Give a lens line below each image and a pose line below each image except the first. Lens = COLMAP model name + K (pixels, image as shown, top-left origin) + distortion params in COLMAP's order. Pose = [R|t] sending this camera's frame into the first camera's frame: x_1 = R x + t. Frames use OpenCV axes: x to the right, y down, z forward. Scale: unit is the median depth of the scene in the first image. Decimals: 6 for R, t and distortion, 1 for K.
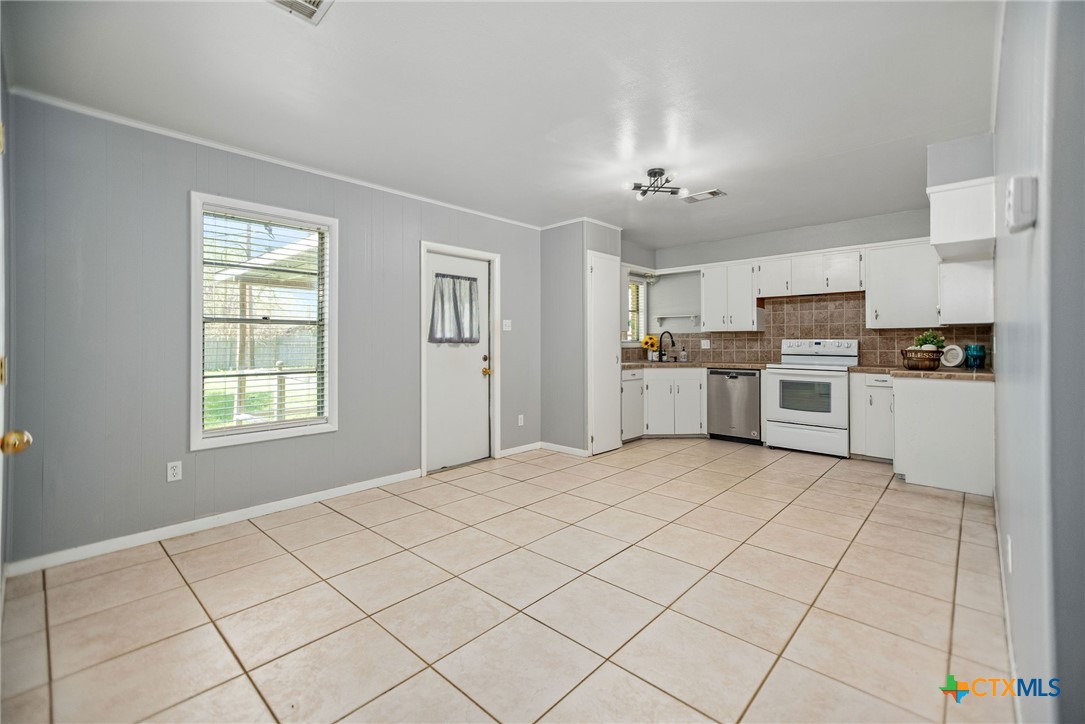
lens RADIAL K [[484.8, 0, 527.1], [0, 484.8, 338.4], [0, 0, 1]] dist [-0.008131, 0.004919]
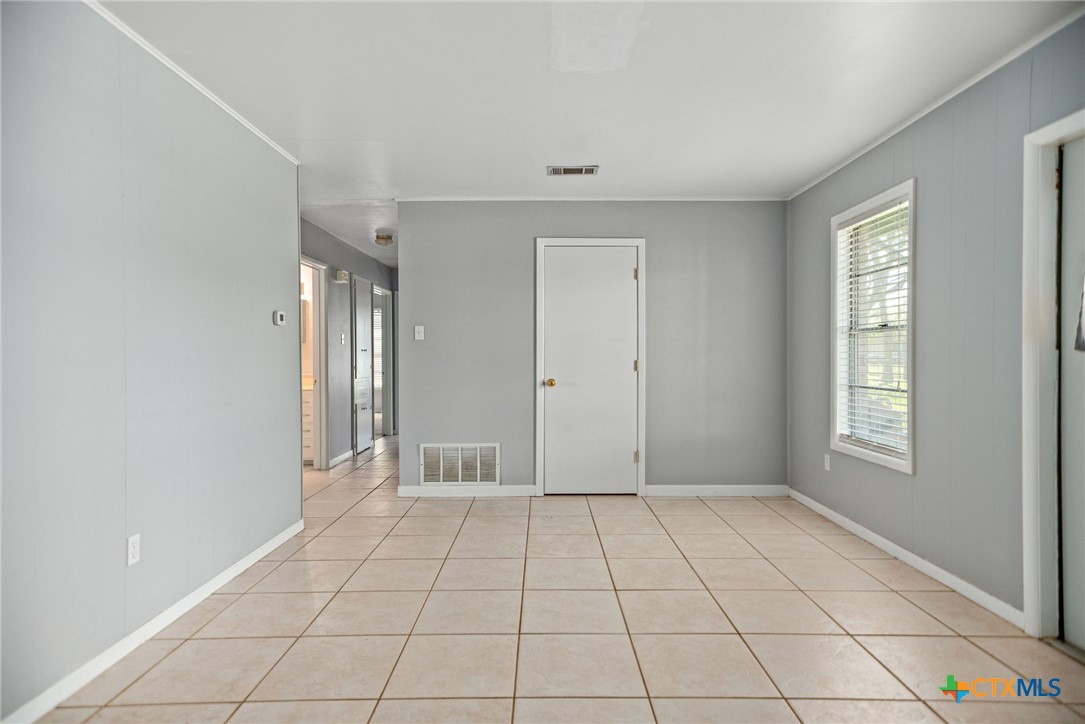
lens RADIAL K [[609.9, 0, 548.2], [0, 609.9, 359.4], [0, 0, 1]] dist [0.003138, 0.010847]
pose [[-0.726869, 0.006055, -0.686750, 0.948527], [0.012078, 0.999919, -0.003968, 0.027590], [0.686670, -0.011179, -0.726883, 1.985632]]
